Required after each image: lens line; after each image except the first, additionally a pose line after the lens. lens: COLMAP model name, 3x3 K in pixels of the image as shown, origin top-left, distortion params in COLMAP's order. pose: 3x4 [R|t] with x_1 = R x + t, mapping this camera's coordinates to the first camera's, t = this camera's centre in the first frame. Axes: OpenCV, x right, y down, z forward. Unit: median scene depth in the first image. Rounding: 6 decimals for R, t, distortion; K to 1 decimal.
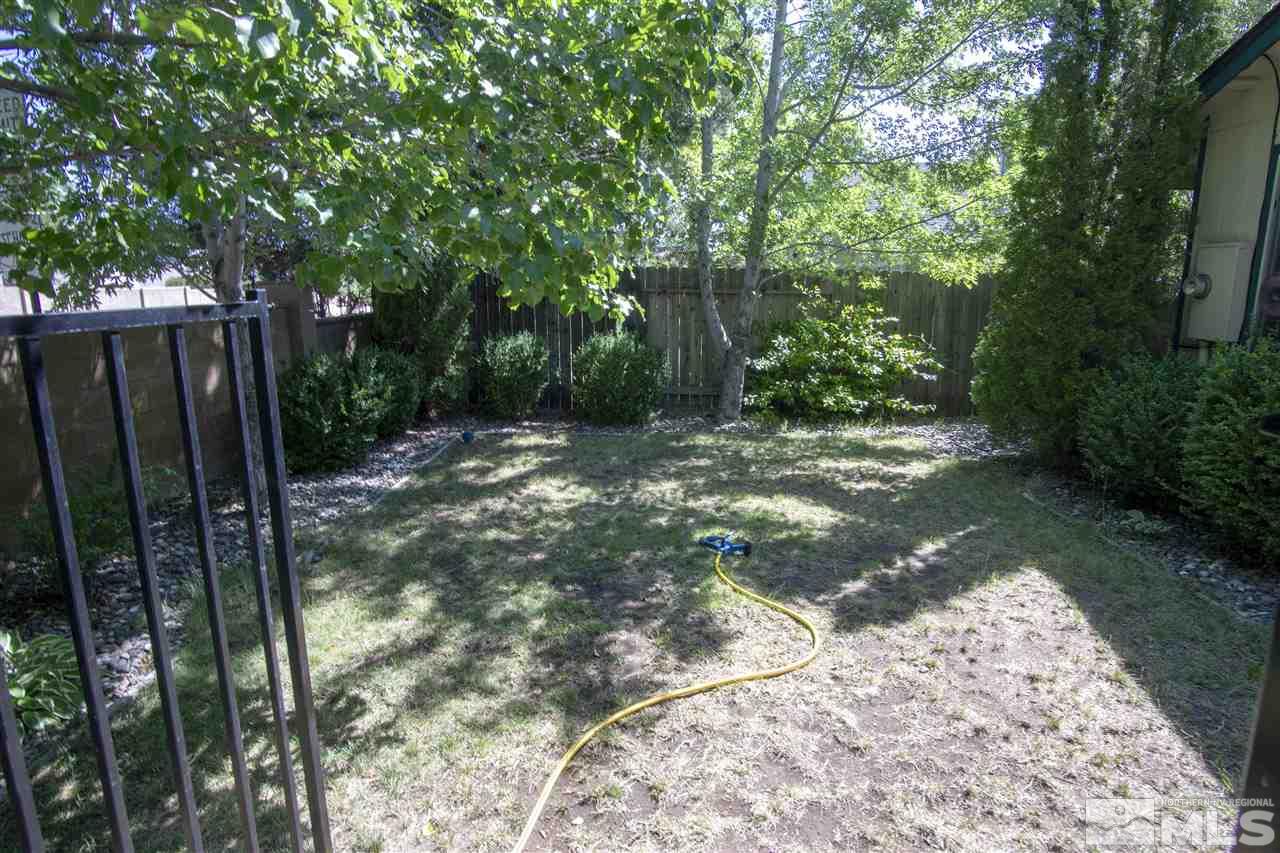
lens RADIAL K [[731.0, 0, 647.8], [0, 731.0, 422.7], [0, 0, 1]] dist [-0.019154, 0.000525]
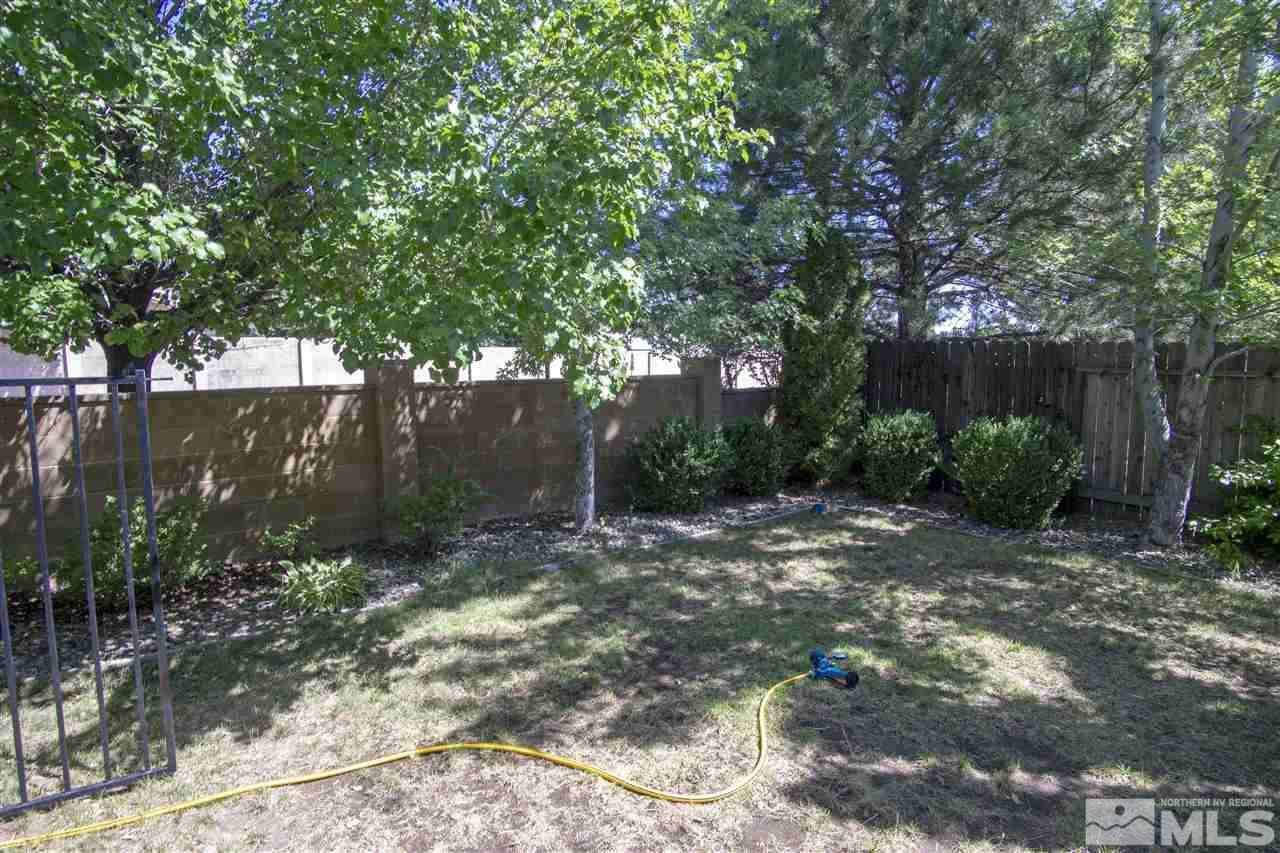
lens RADIAL K [[698.9, 0, 640.0], [0, 698.9, 426.5], [0, 0, 1]] dist [-0.017627, 0.000150]
pose [[0.631443, 0.073556, -0.771926, 0.521690], [-0.143546, 0.989373, -0.023145, -0.054046], [0.762020, 0.125422, 0.635291, 0.246865]]
